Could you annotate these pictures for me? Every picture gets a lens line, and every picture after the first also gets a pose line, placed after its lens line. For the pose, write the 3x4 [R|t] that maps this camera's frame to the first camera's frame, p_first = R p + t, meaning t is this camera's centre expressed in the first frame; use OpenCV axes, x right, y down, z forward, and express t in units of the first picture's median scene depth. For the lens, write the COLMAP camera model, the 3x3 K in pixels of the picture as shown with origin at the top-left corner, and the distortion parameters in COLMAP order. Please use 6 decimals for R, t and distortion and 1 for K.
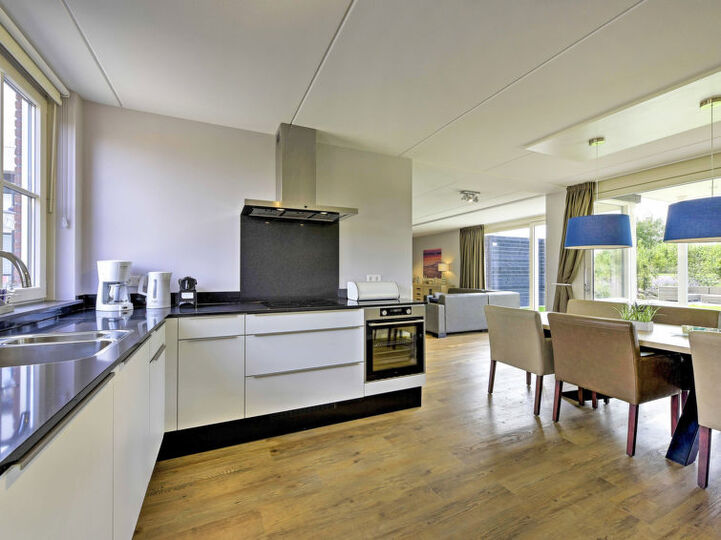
lens RADIAL K [[314.4, 0, 360.5], [0, 314.4, 270.0], [0, 0, 1]] dist [-0.000081, -0.001188]
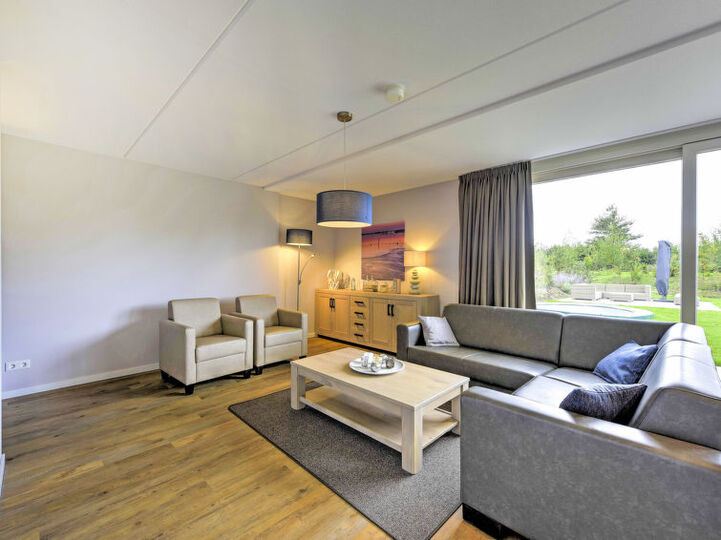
lens RADIAL K [[314.4, 0, 360.5], [0, 314.4, 270.0], [0, 0, 1]] dist [-0.000081, -0.001188]
pose [[0.934191, -0.000965, 0.356773, 0.037544], [-0.002669, 0.999949, 0.009696, 0.015284], [-0.356764, -0.010010, 0.934141, 2.028974]]
